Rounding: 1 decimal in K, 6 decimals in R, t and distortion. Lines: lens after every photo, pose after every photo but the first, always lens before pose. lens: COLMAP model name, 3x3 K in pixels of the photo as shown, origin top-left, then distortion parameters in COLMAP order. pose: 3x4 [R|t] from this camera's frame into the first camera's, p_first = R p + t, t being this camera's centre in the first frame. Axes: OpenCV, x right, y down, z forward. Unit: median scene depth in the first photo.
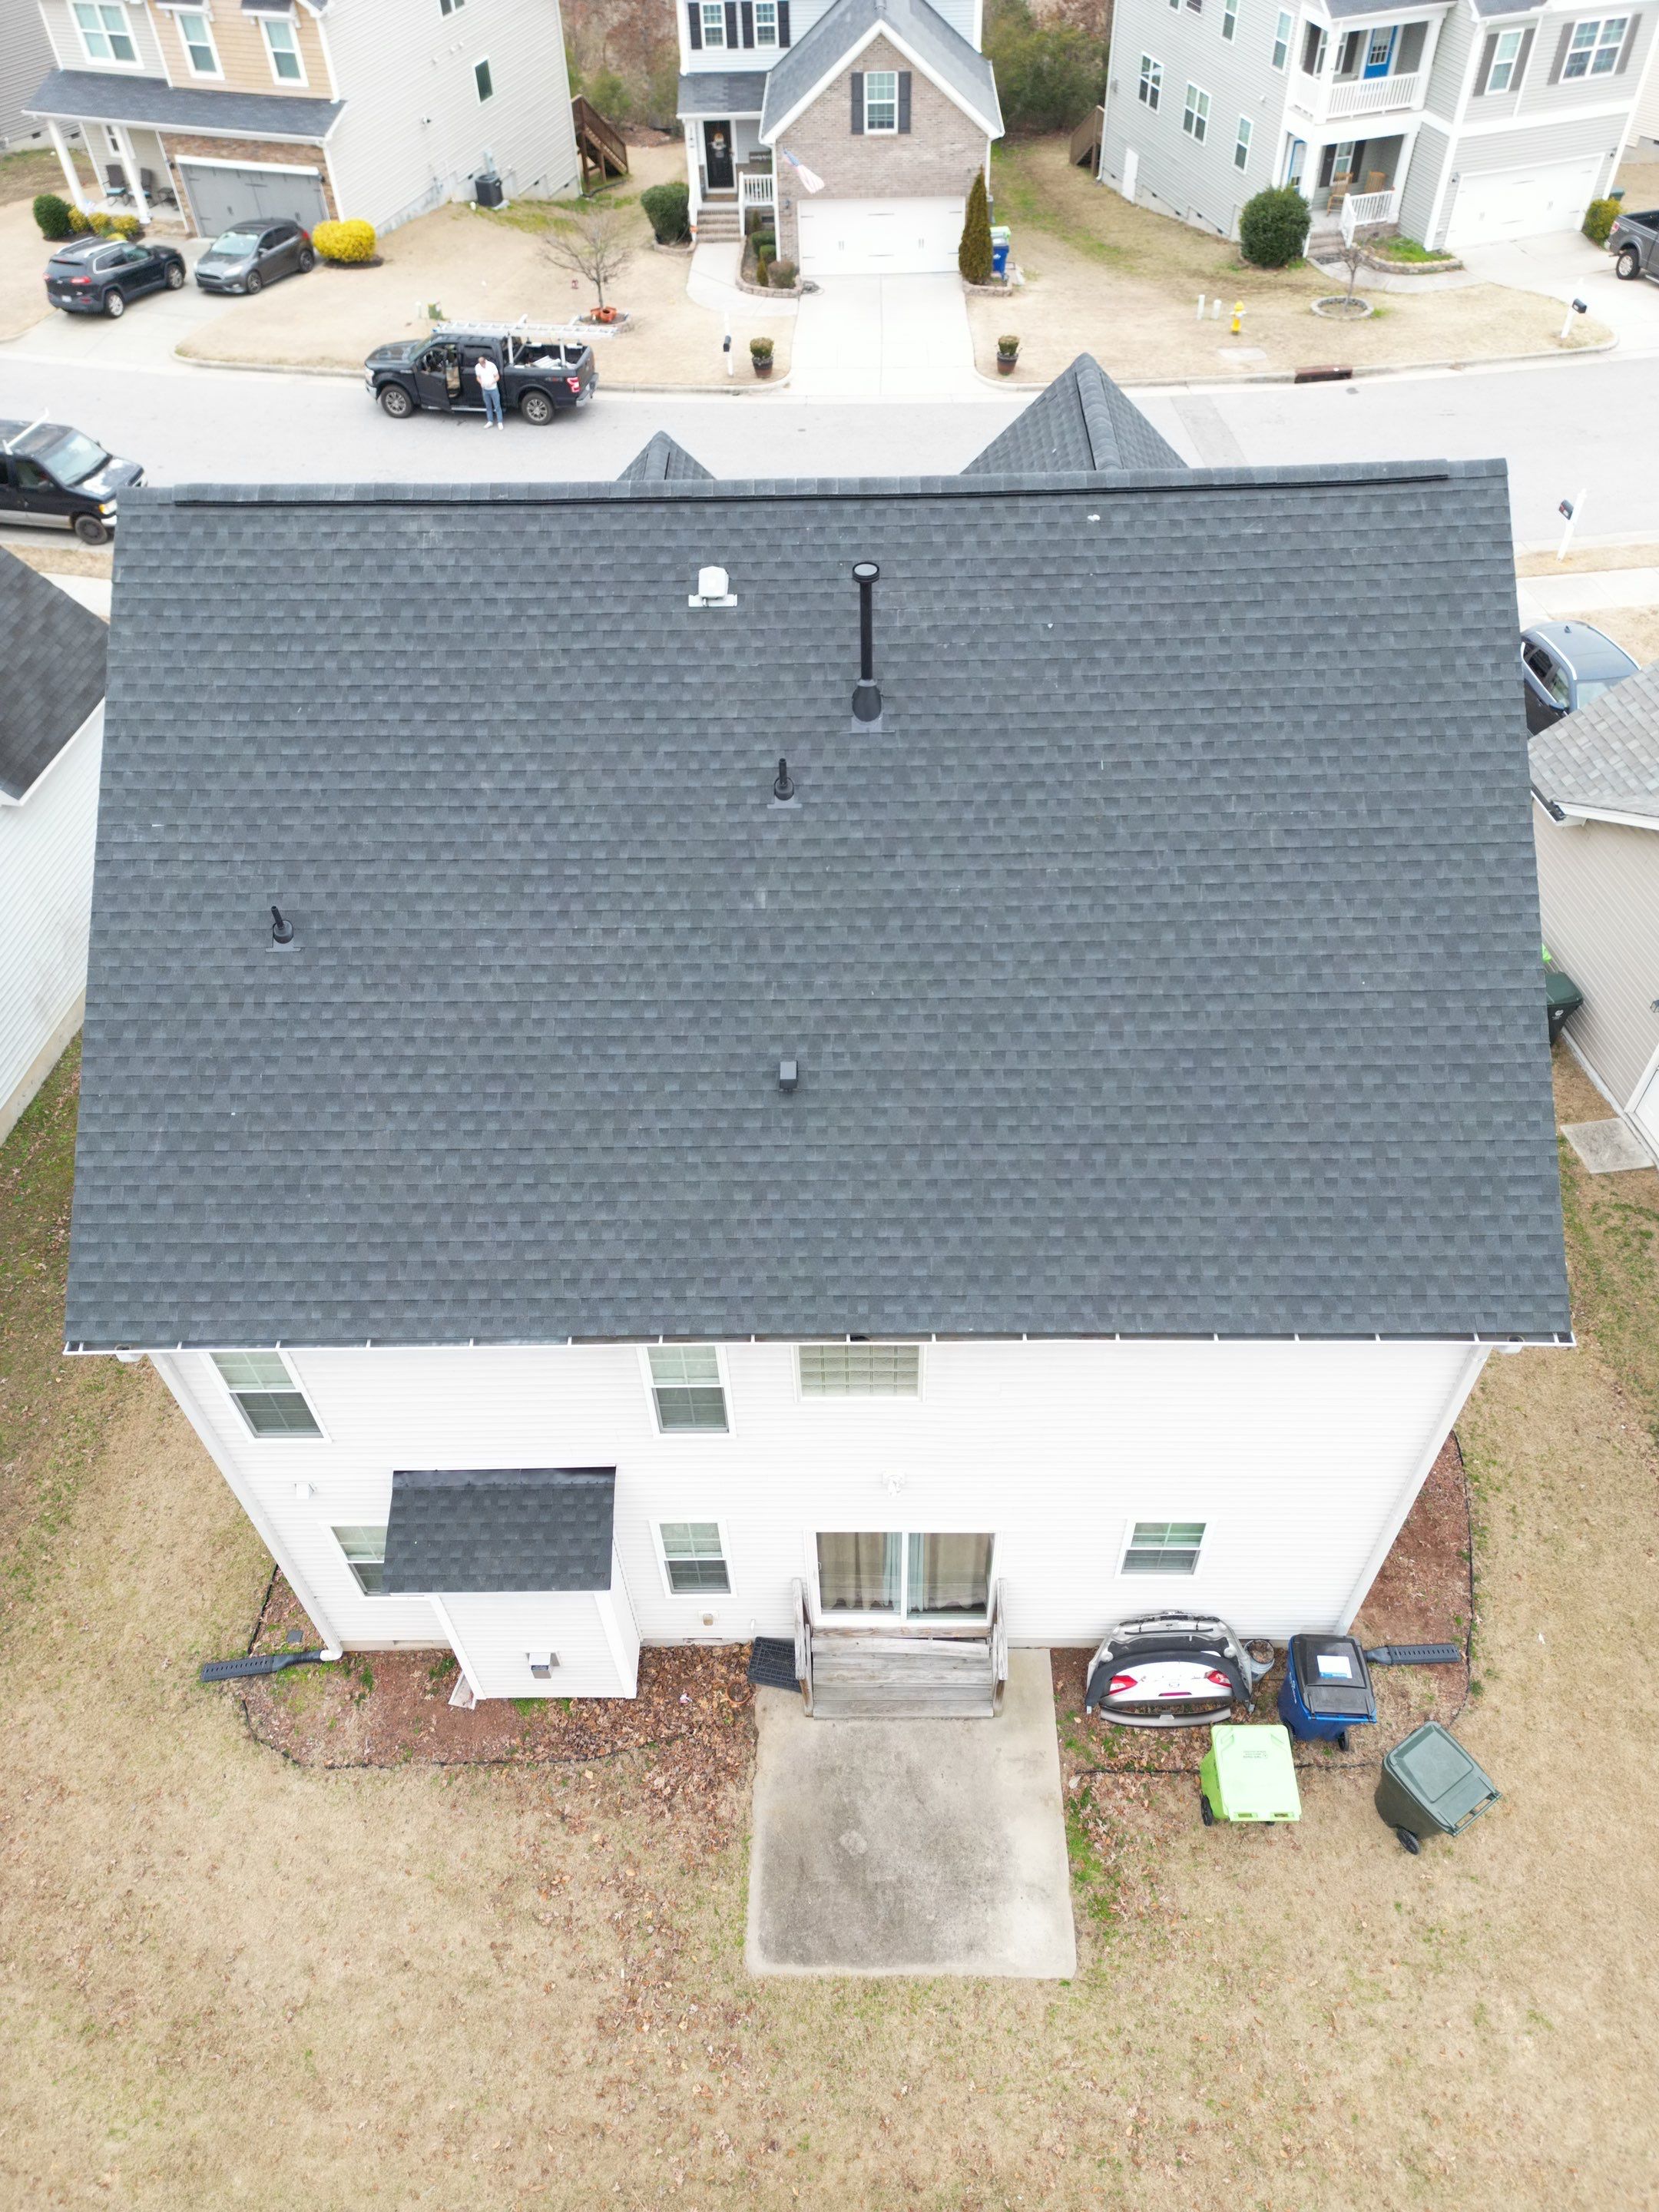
lens RADIAL K [[1539.5, 0, 831.3], [0, 1539.5, 1108.2], [0, 0, 1]] dist [0.066381, -0.059895]
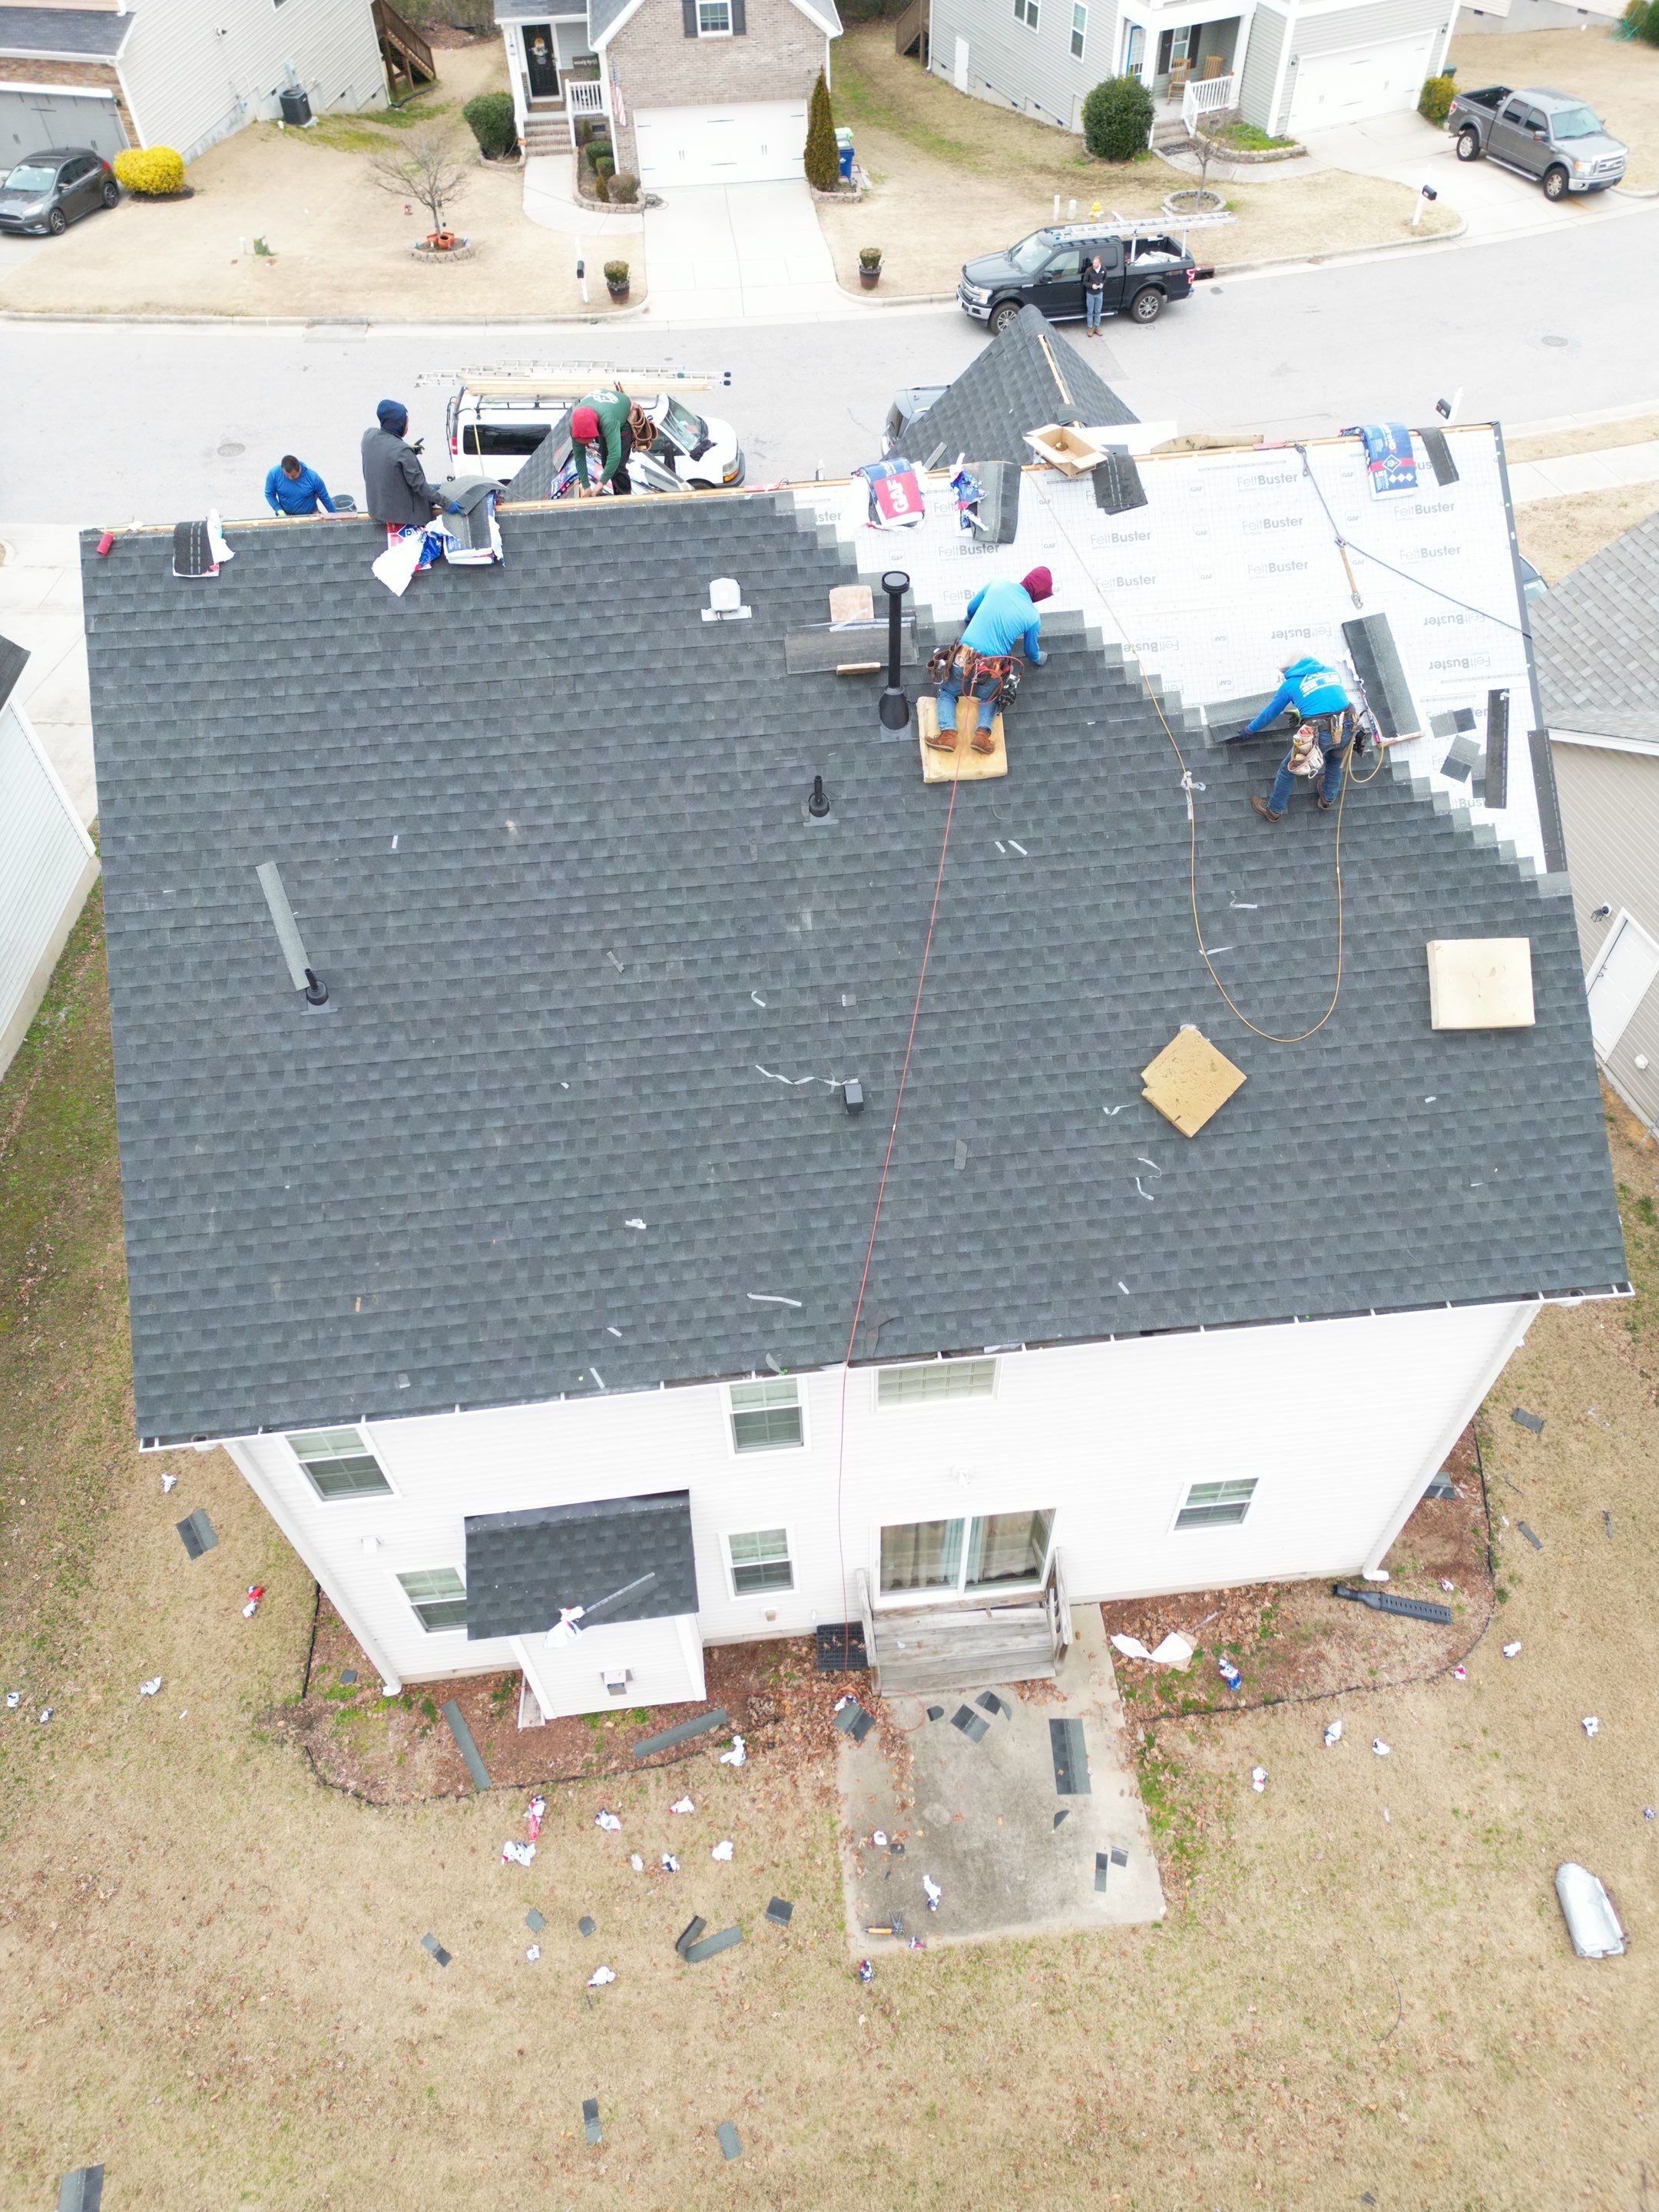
lens RADIAL K [[1535.7, 0, 829.5], [0, 1535.7, 1106.0], [0, 0, 1]] dist [0.070788, -0.064446]
pose [[0.993053, -0.087834, 0.078304, -0.113779], [0.083309, 0.994758, 0.059293, -0.071484], [-0.083101, -0.052358, 0.995165, 0.012958]]
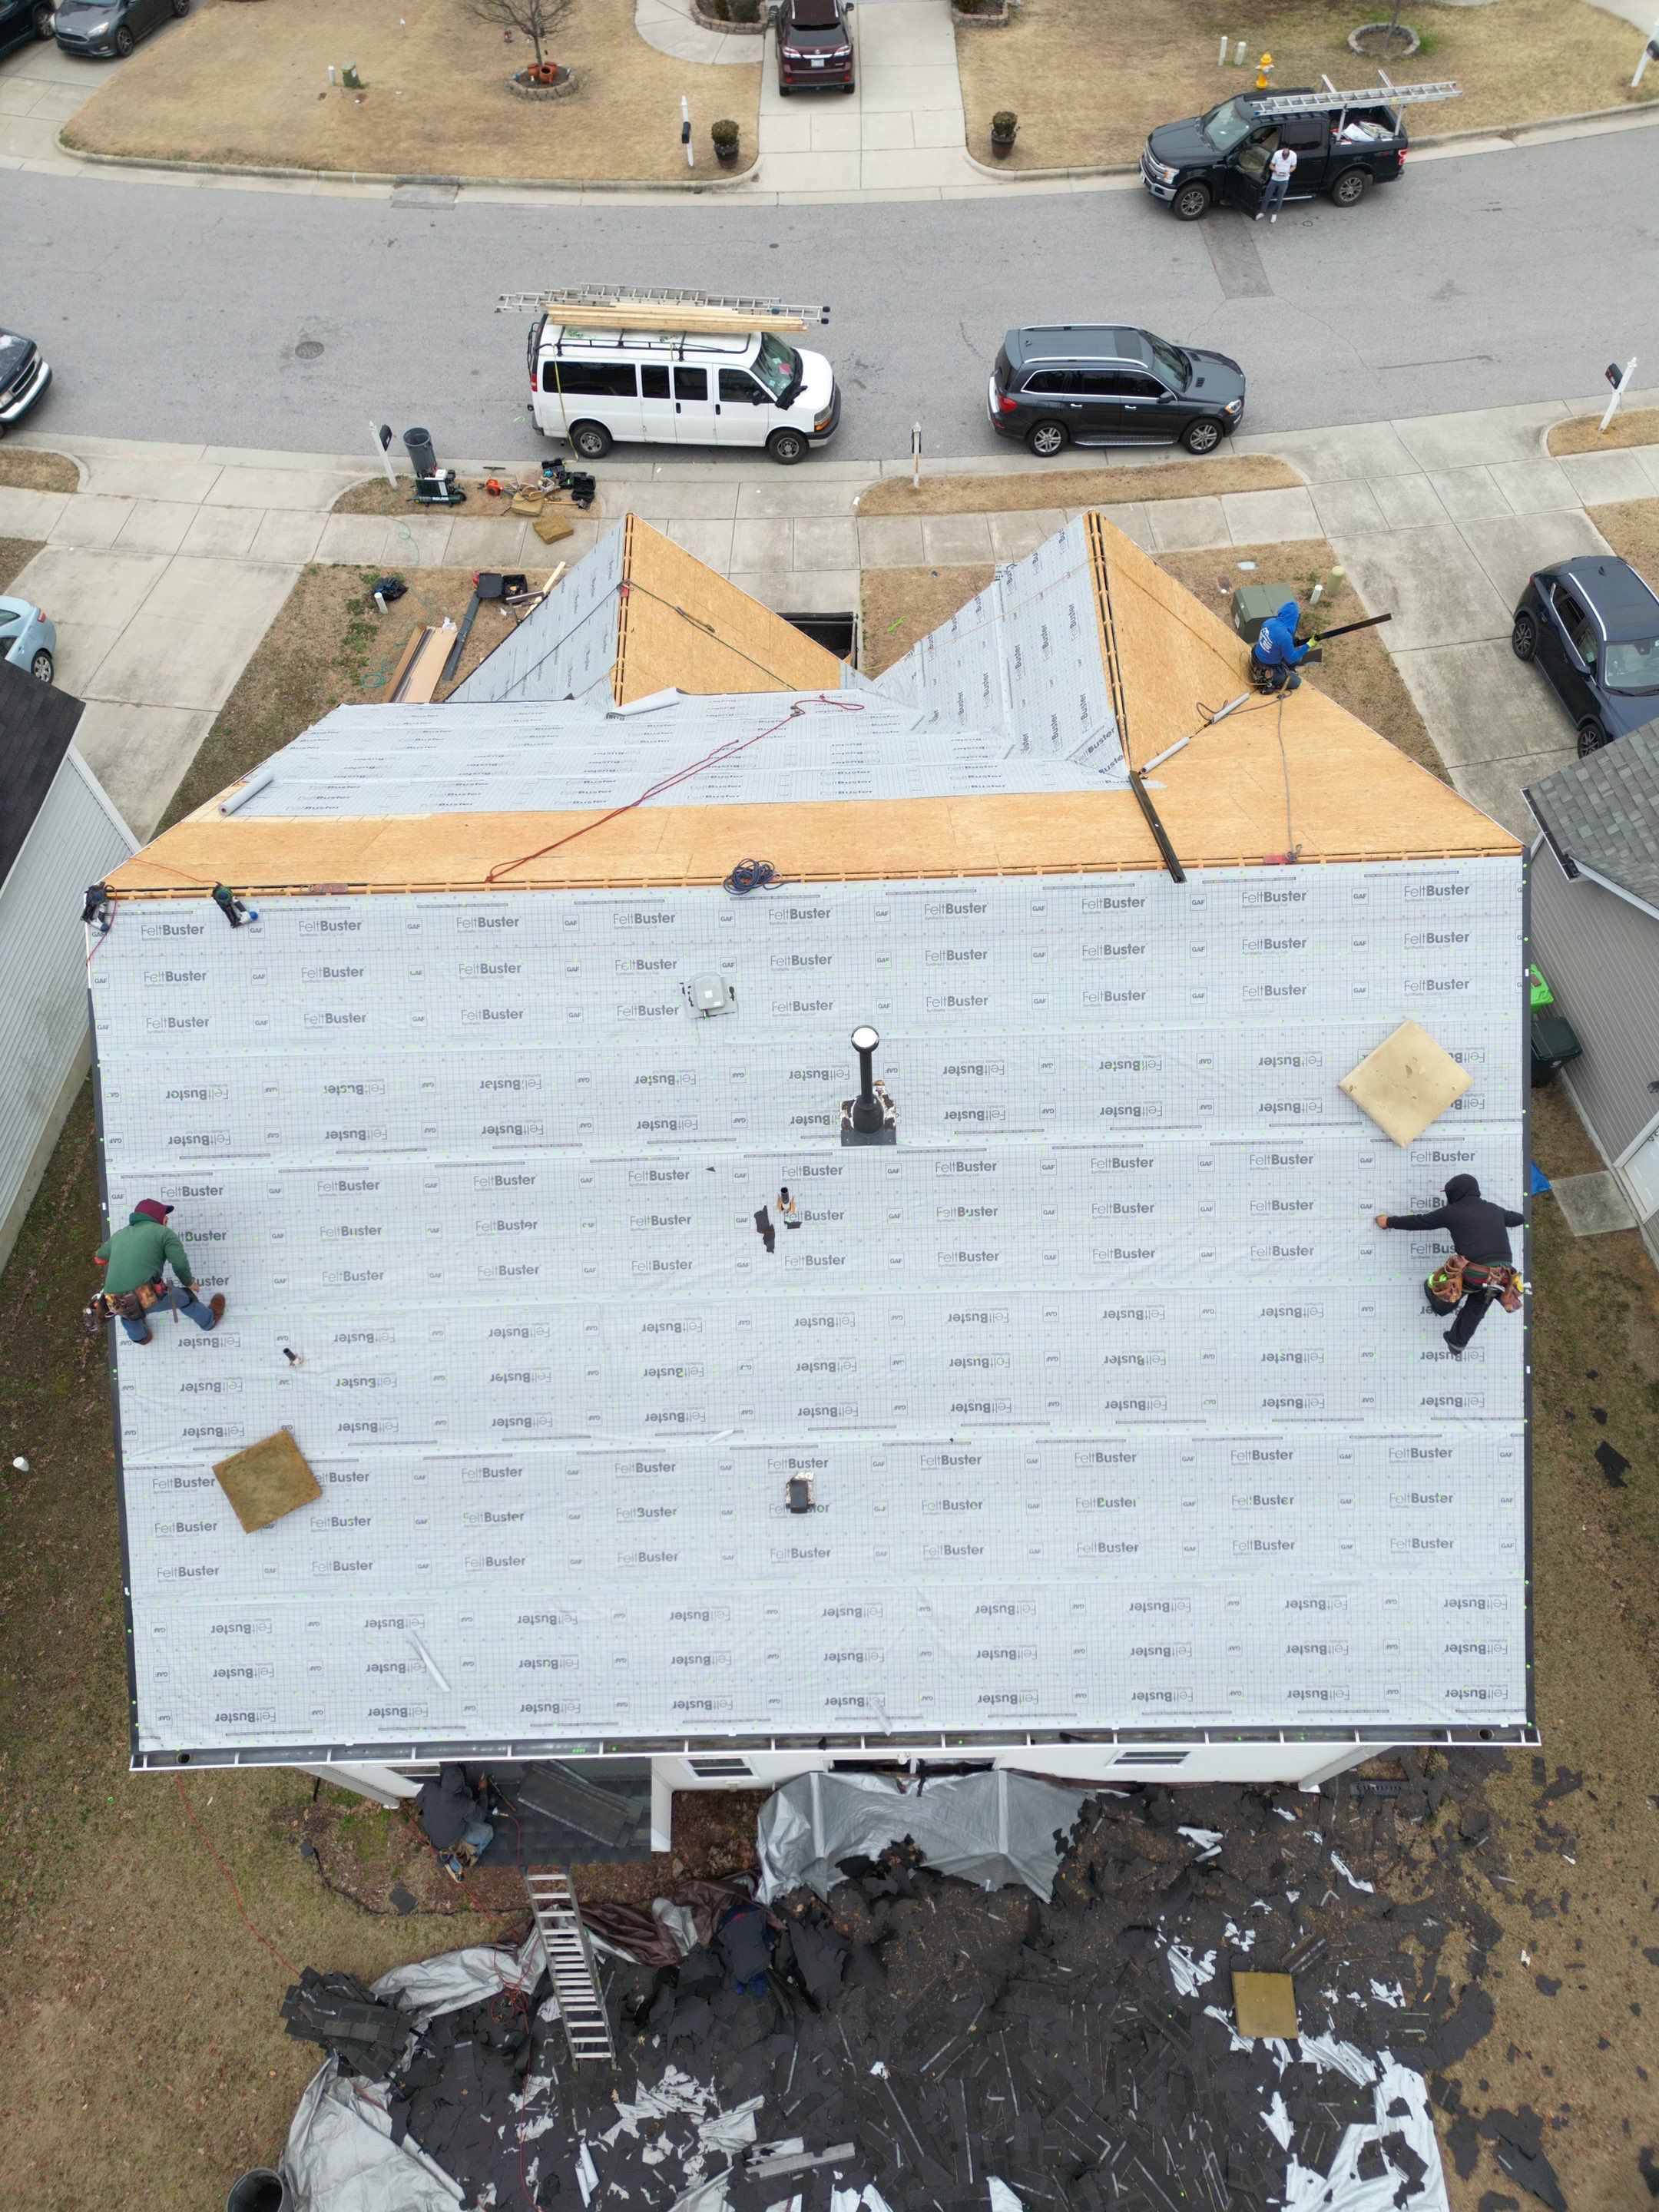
lens RADIAL K [[1539.5, 0, 831.3], [0, 1539.5, 1108.2], [0, 0, 1]] dist [0.066381, -0.059895]
pose [[0.999703, -0.024136, 0.003444, -0.003222], [0.022790, 0.975310, 0.219659, -0.469323], [-0.008661, -0.219516, 0.975571, 0.042910]]
